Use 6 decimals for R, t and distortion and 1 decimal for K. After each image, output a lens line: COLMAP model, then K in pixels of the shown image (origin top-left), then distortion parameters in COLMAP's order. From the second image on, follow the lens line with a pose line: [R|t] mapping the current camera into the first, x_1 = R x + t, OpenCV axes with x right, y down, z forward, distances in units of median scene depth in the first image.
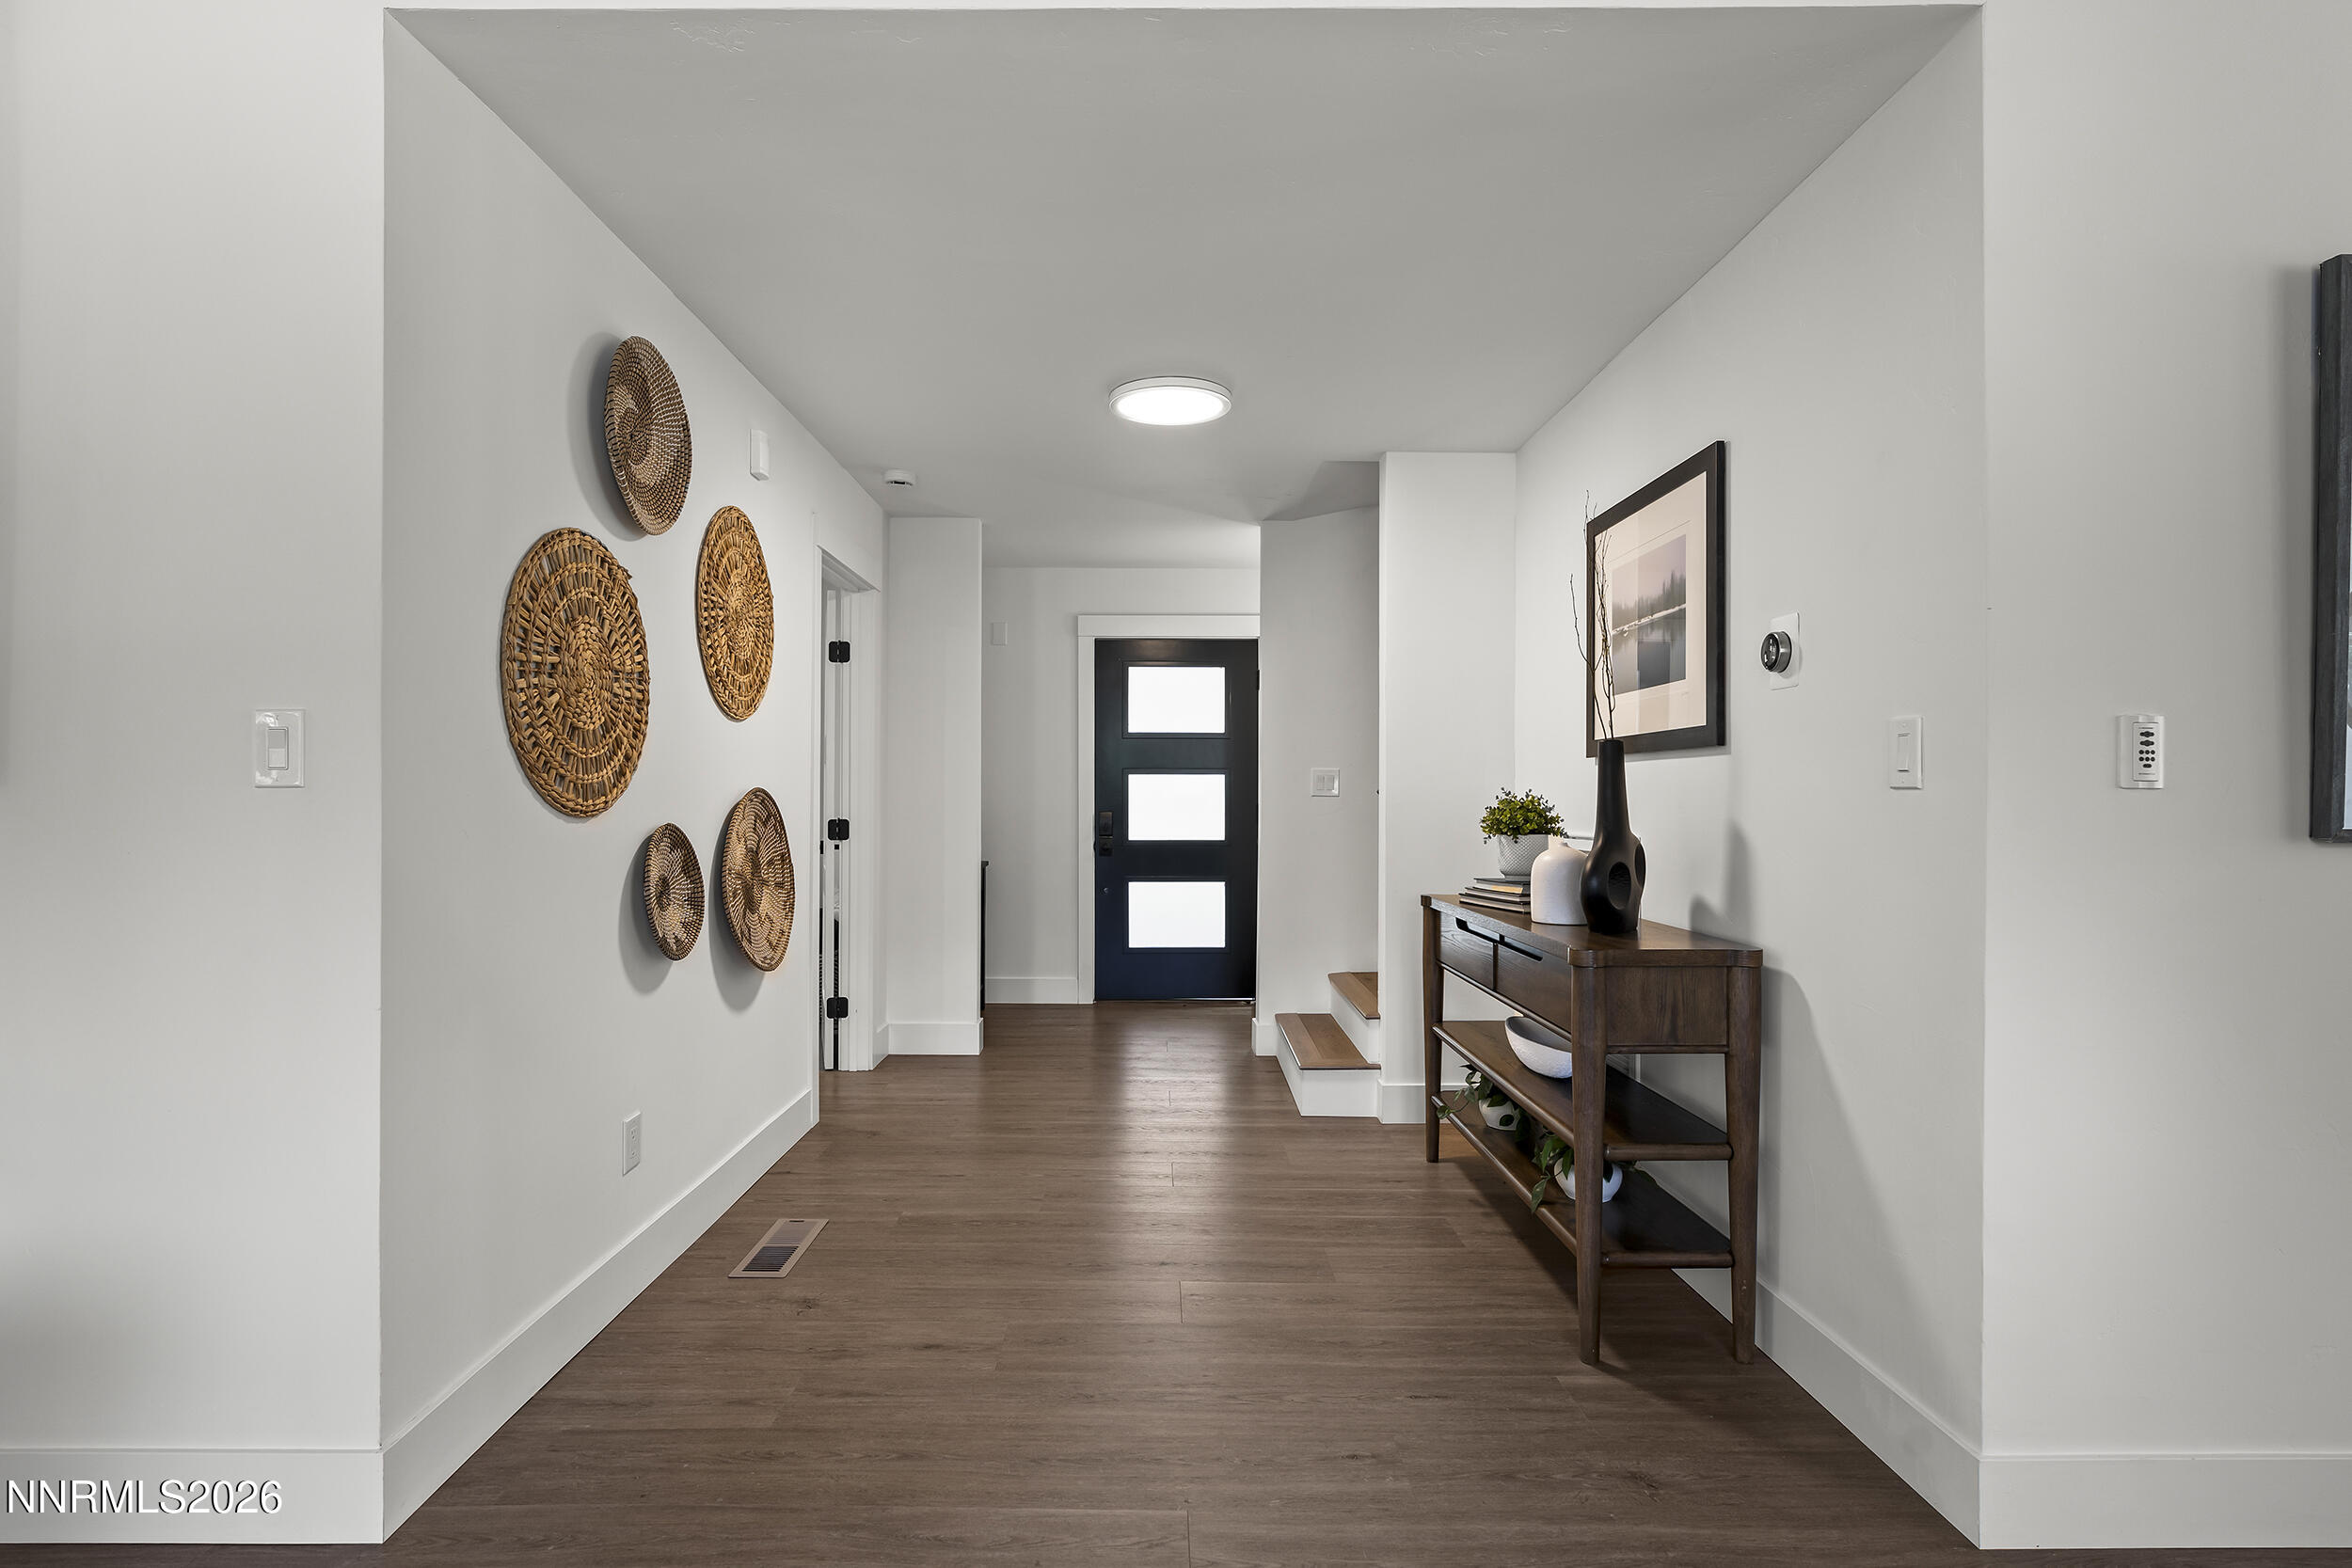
lens RADIAL K [[1106.7, 0, 1167.7], [0, 1106.7, 791.2], [0, 0, 1]] dist [-0.001425, -0.000229]
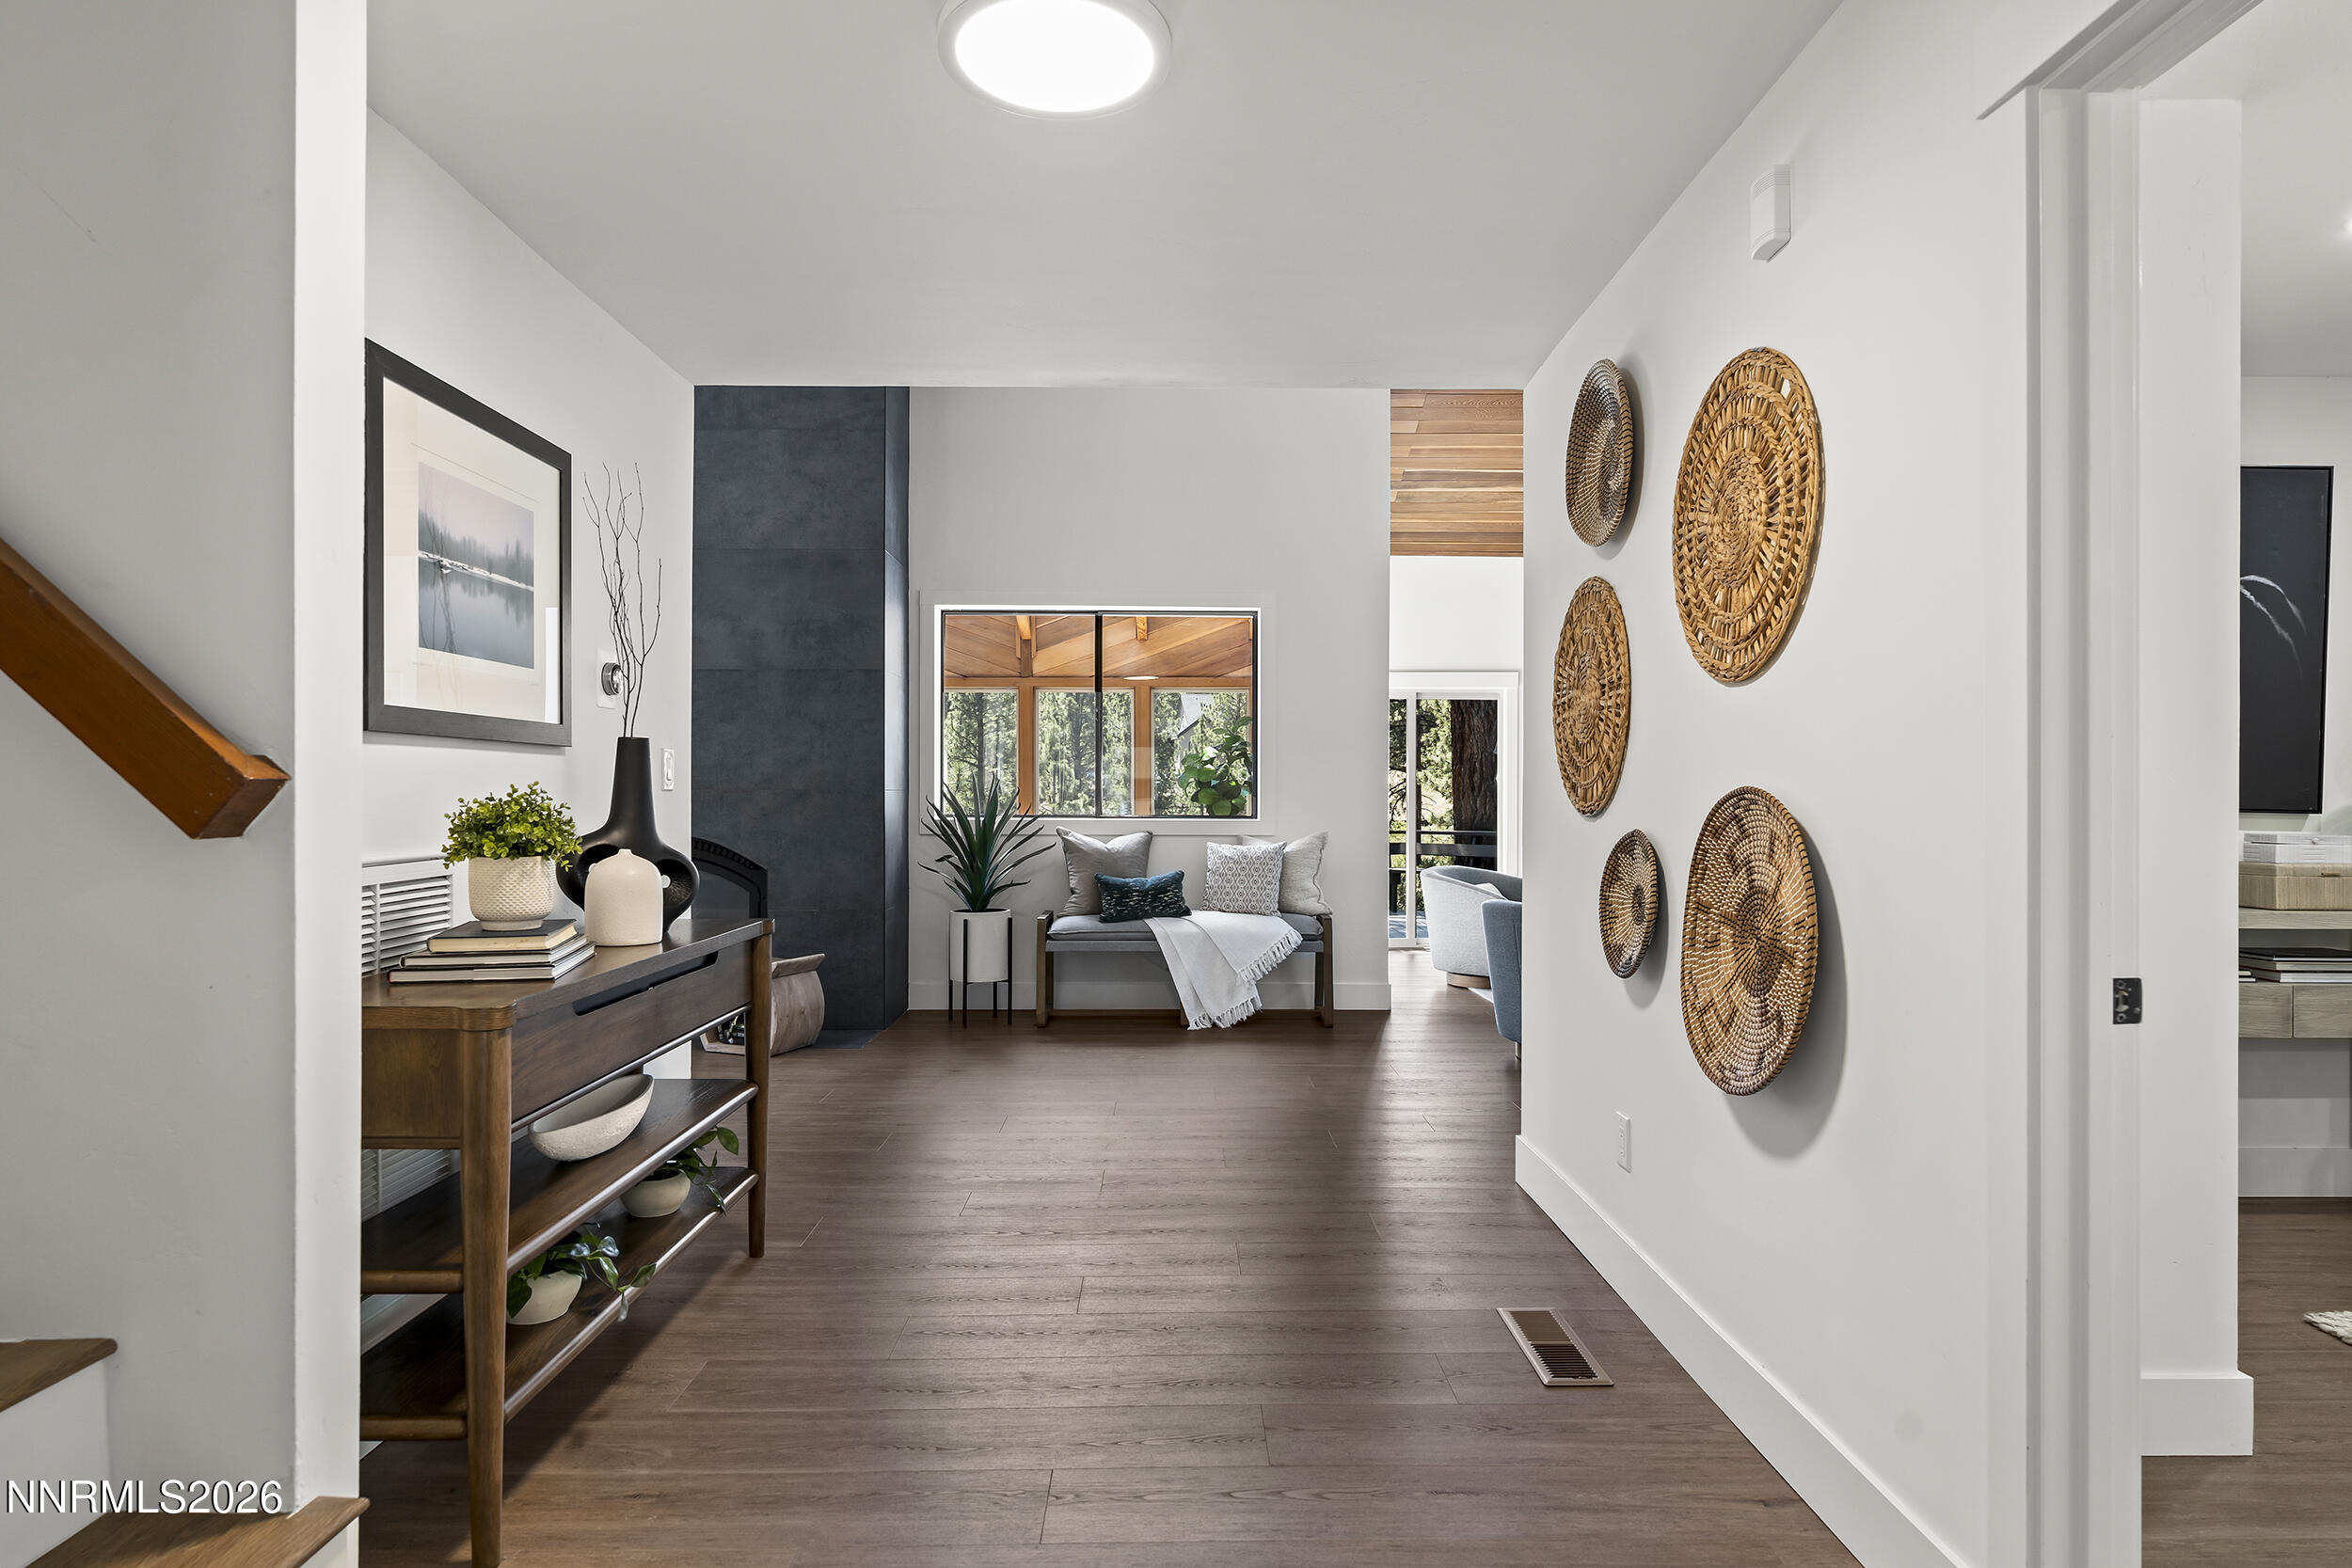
lens RADIAL K [[1318.9, 0, 1177.1], [0, 1318.9, 788.7], [0, 0, 1]] dist [0.000954, 0.001292]
pose [[-0.999937, -0.000873, 0.011162, -0.074985], [-0.000931, 0.999986, -0.005203, 0.003993], [-0.011157, -0.005213, -0.999924, 1.864501]]
